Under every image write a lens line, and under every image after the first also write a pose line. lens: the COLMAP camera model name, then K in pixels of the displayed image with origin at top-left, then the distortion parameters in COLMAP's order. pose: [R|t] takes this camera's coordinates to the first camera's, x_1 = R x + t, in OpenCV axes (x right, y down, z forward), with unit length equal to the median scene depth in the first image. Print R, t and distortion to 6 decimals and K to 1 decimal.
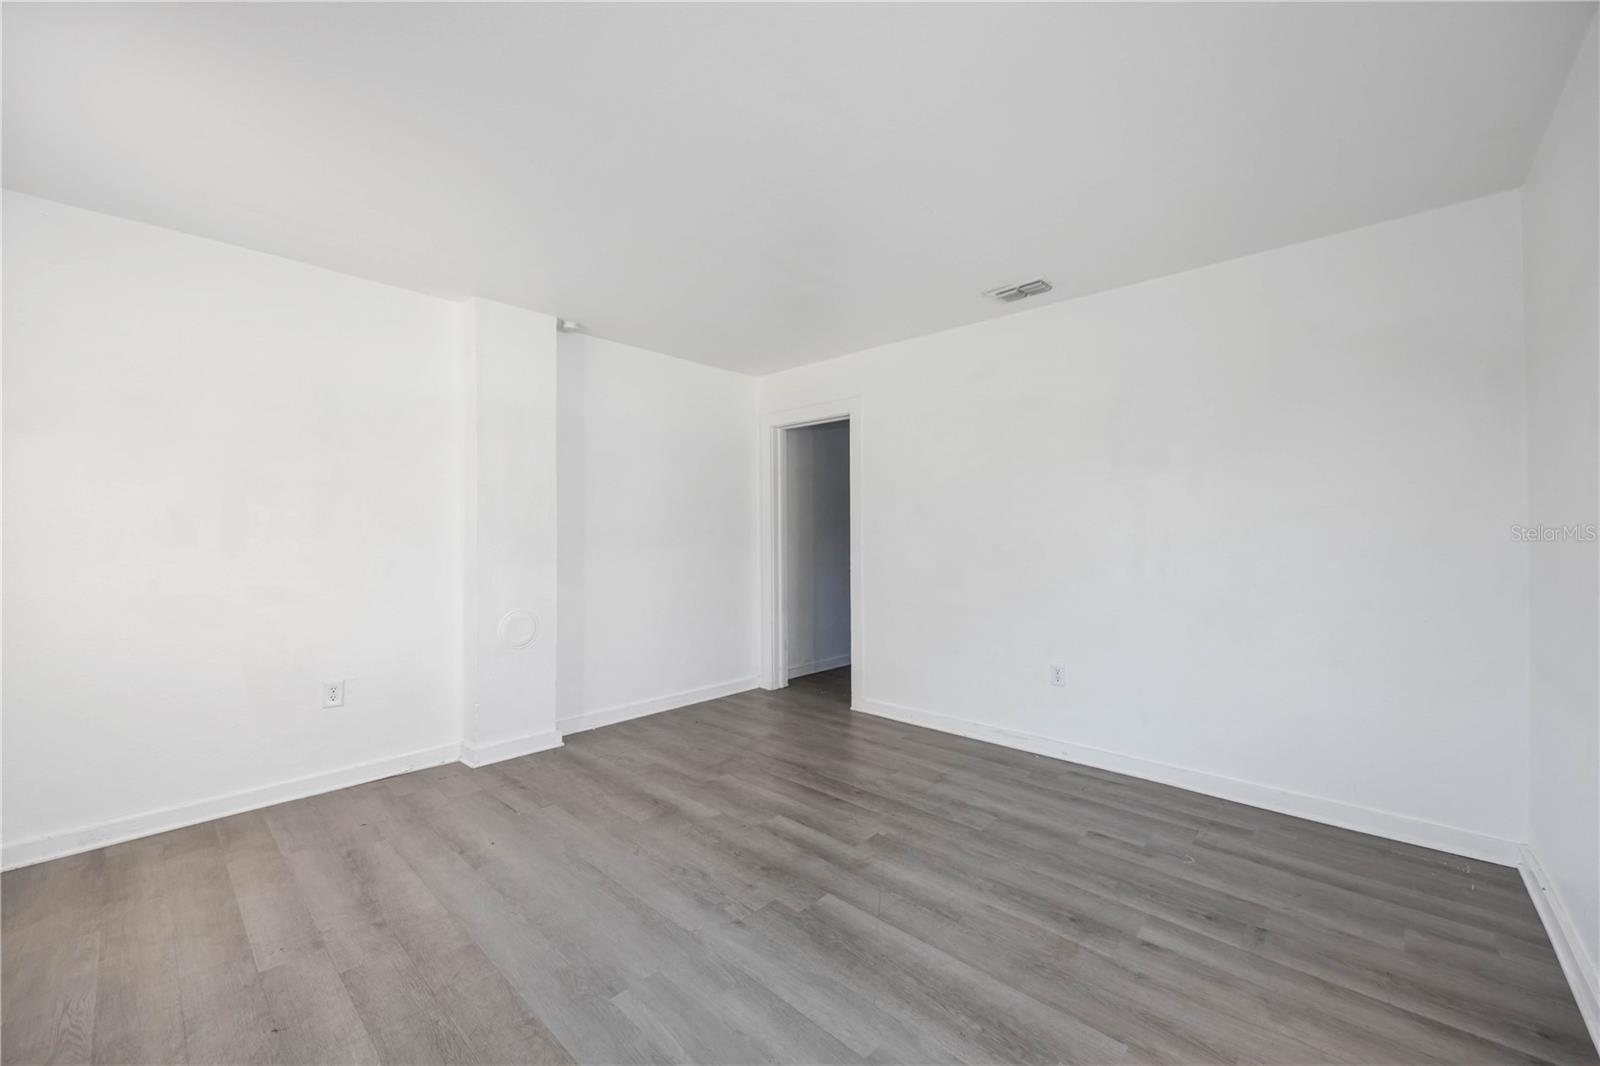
lens RADIAL K [[608.3, 0, 799.5], [0, 608.3, 534.8], [0, 0, 1]] dist [0.004965, -0.000374]
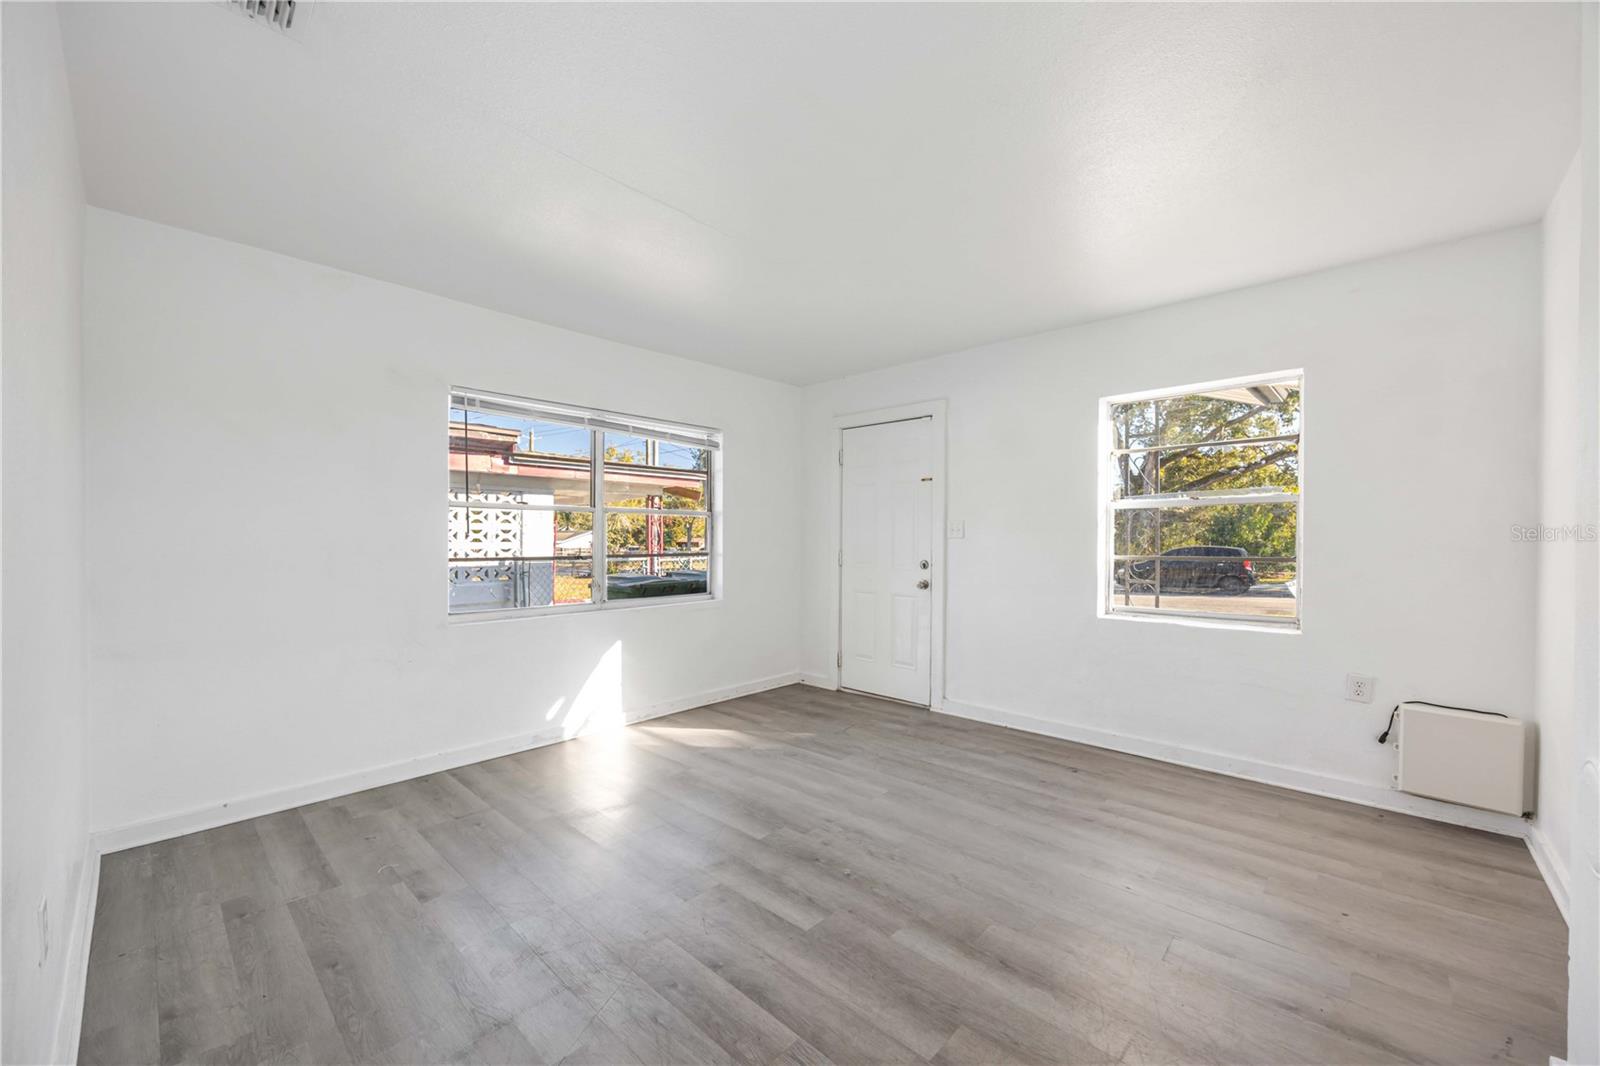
lens RADIAL K [[608.3, 0, 801.3], [0, 608.3, 539.8], [0, 0, 1]] dist [0.004965, -0.000374]
pose [[-0.999999, 0.001375, -0.000303, -0.033588], [0.001376, 0.999999, -0.000076, 0.003062], [0.000303, -0.000076, -1.000000, 2.116718]]
